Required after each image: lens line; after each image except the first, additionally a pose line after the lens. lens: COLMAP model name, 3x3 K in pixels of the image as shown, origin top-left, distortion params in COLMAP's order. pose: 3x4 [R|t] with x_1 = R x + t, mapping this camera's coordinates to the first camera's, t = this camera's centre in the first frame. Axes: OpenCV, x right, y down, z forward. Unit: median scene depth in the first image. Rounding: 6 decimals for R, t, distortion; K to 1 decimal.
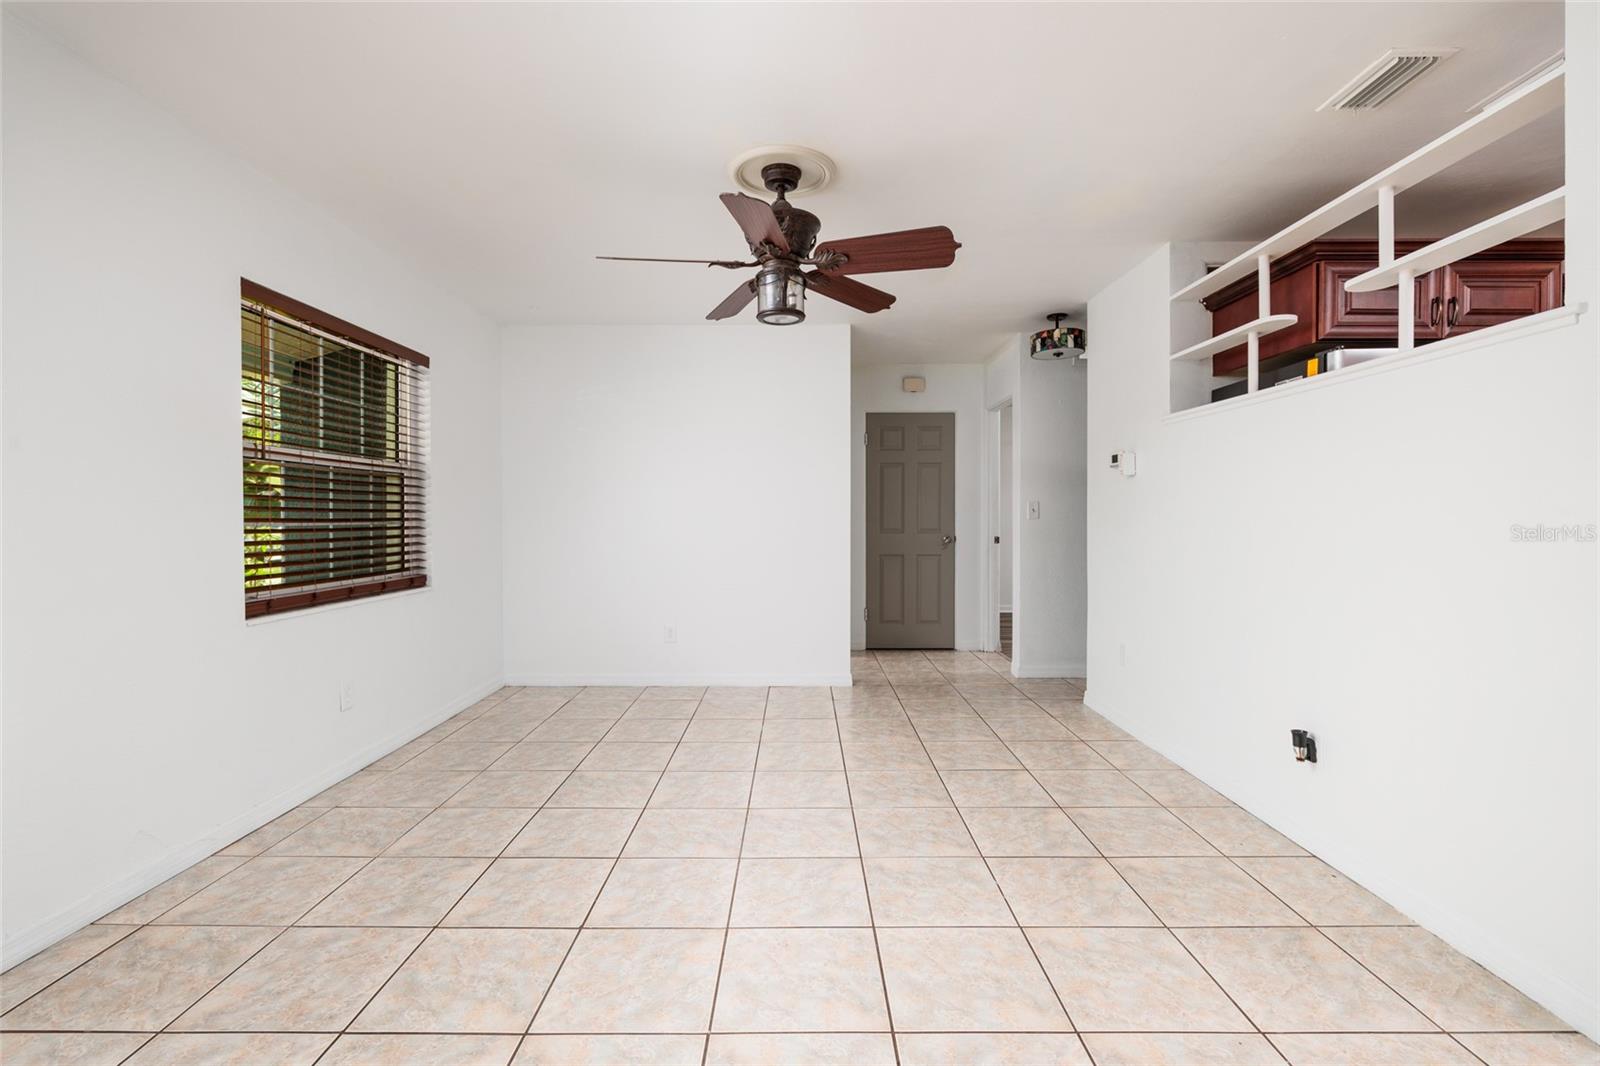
lens RADIAL K [[718.5, 0, 786.7], [0, 718.5, 522.4], [0, 0, 1]] dist [-0.001945, 0.000352]
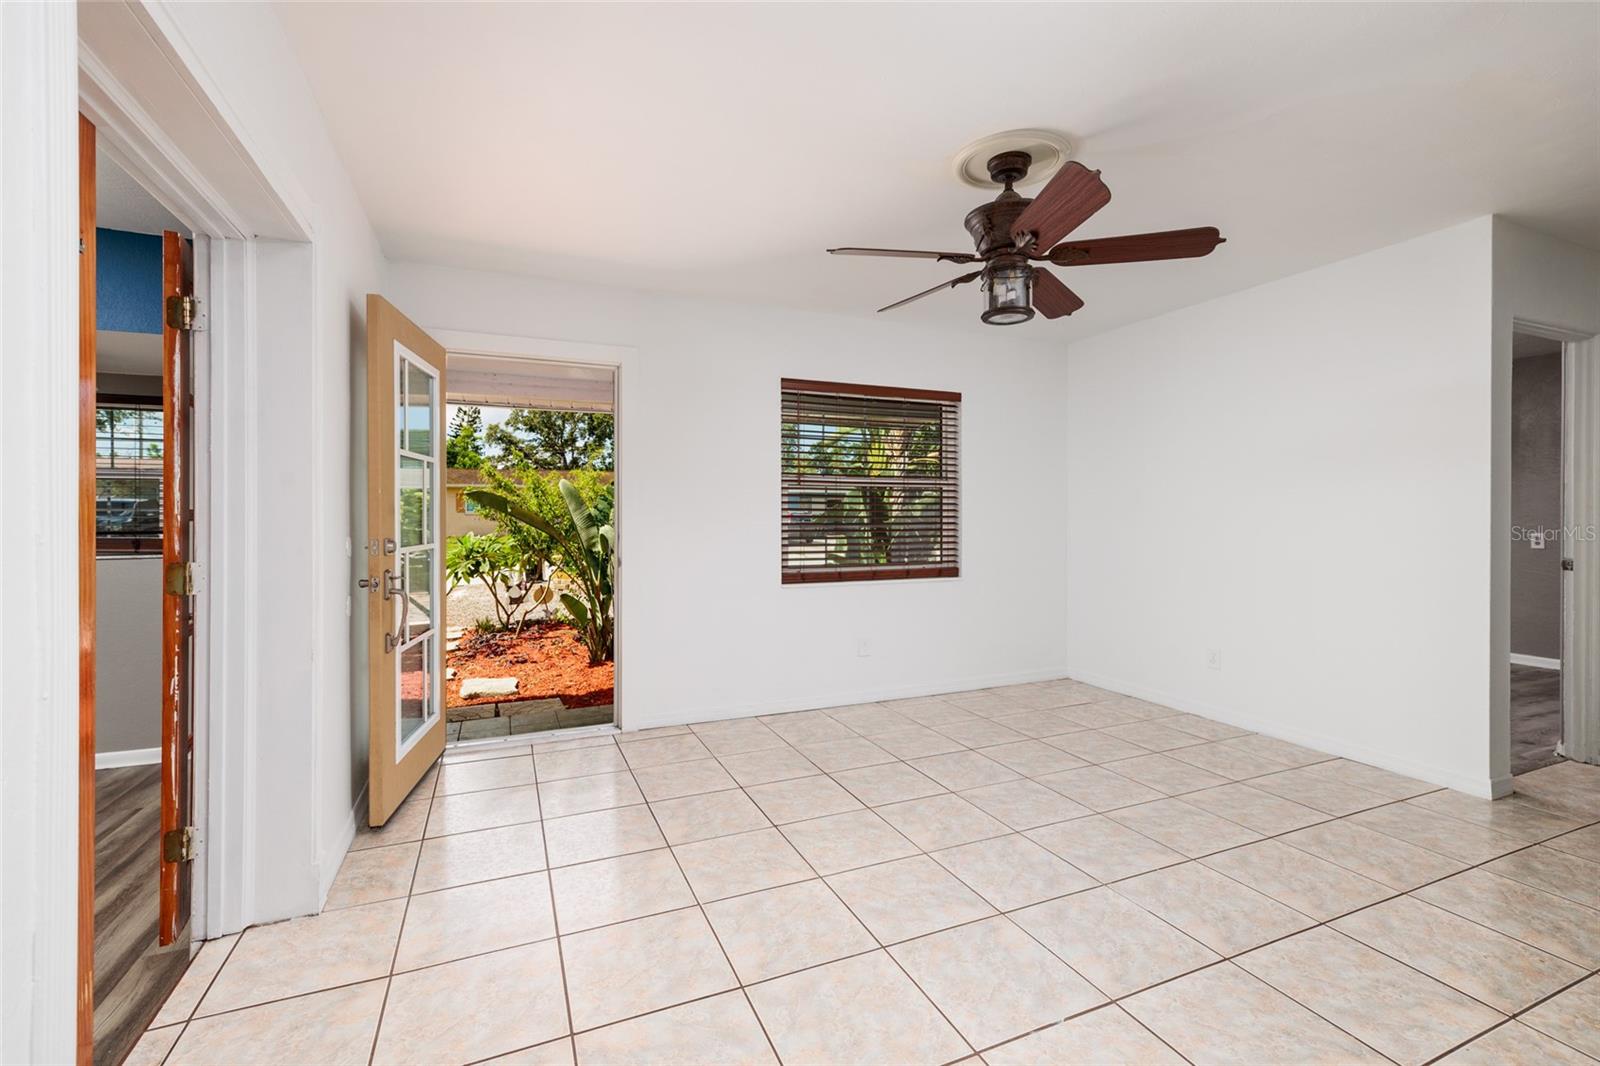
lens RADIAL K [[686.5, 0, 799.7], [0, 686.5, 530.3], [0, 0, 1]] dist [-0.002762, 0.000384]
pose [[0.409268, 0.026390, -0.912032, 0.613975], [-0.008045, 0.999647, 0.025315, -0.026864], [0.912379, -0.003023, 0.409336, 0.333545]]
